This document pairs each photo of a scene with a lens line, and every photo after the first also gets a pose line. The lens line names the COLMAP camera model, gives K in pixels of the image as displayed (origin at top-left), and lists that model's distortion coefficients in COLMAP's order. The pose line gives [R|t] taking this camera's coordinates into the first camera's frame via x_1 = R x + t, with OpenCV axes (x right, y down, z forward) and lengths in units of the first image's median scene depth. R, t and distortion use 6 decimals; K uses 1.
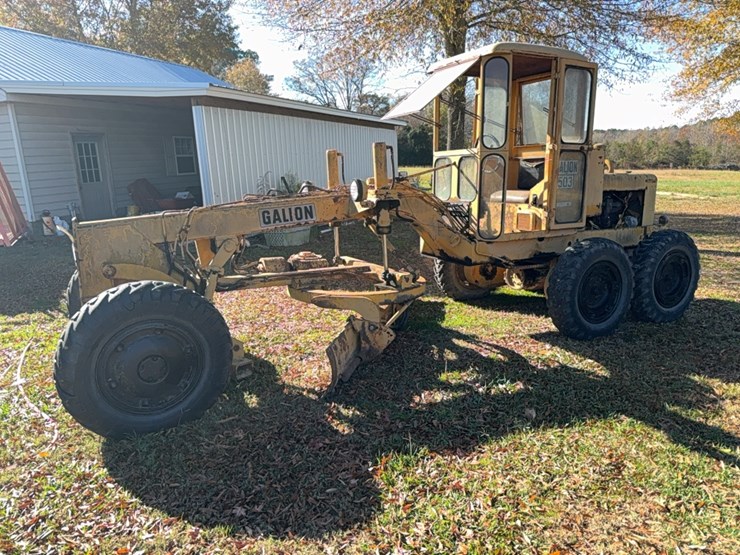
lens RADIAL K [[520.3, 0, 370.2], [0, 520.3, 283.3], [0, 0, 1]] dist [0.067766, -0.100559]
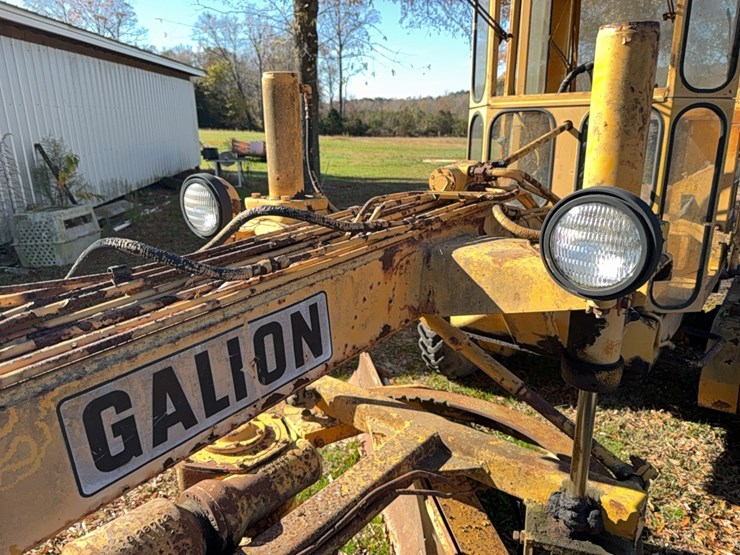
lens RADIAL K [[520.3, 0, 370.2], [0, 520.3, 283.3], [0, 0, 1]] dist [0.067766, -0.100559]
pose [[0.918229, -0.096896, 0.384013, -0.164408], [0.072618, 0.994363, 0.077263, -0.161333], [-0.389335, -0.043059, 0.920089, 0.732319]]
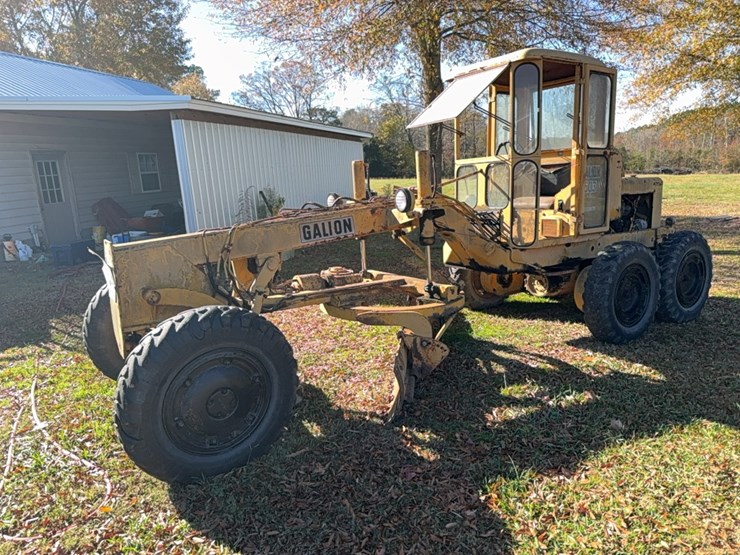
lens RADIAL K [[520.3, 0, 370.2], [0, 520.3, 283.3], [0, 0, 1]] dist [0.067766, -0.100559]
pose [[0.995099, -0.043871, 0.088624, -0.154483], [0.045869, 0.998734, -0.020637, -0.008648], [-0.087607, 0.024601, 0.995851, 0.048151]]
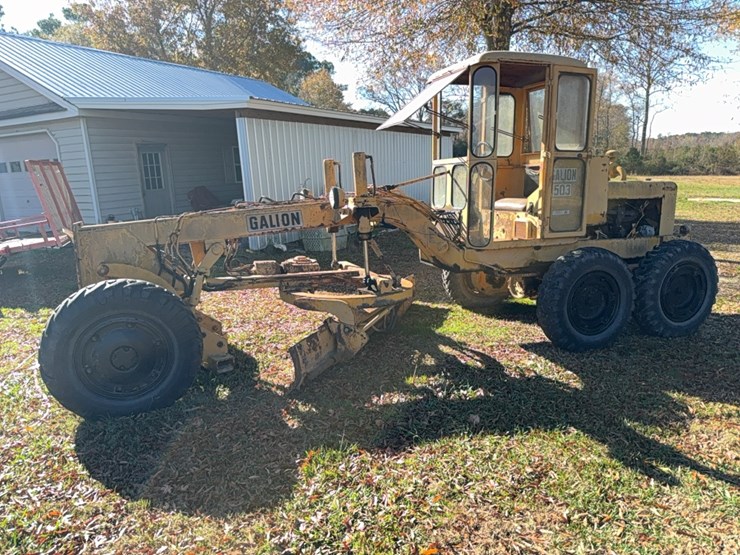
lens RADIAL K [[520.3, 0, 370.2], [0, 520.3, 283.3], [0, 0, 1]] dist [0.067766, -0.100559]
pose [[0.990589, 0.024879, -0.134588, 0.164718], [-0.026487, 0.999597, -0.010169, 0.001214], [0.134281, 0.013638, 0.990849, -0.021223]]
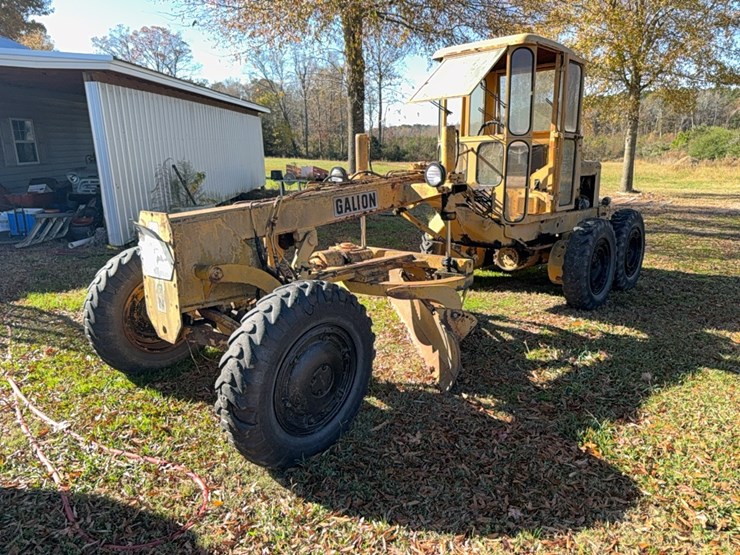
lens RADIAL K [[520.3, 0, 370.2], [0, 520.3, 283.3], [0, 0, 1]] dist [0.067766, -0.100559]
pose [[0.944331, -0.072923, 0.320814, -0.405103], [0.067818, 0.997330, 0.027074, -0.010958], [-0.321932, -0.003810, 0.946755, 0.102360]]
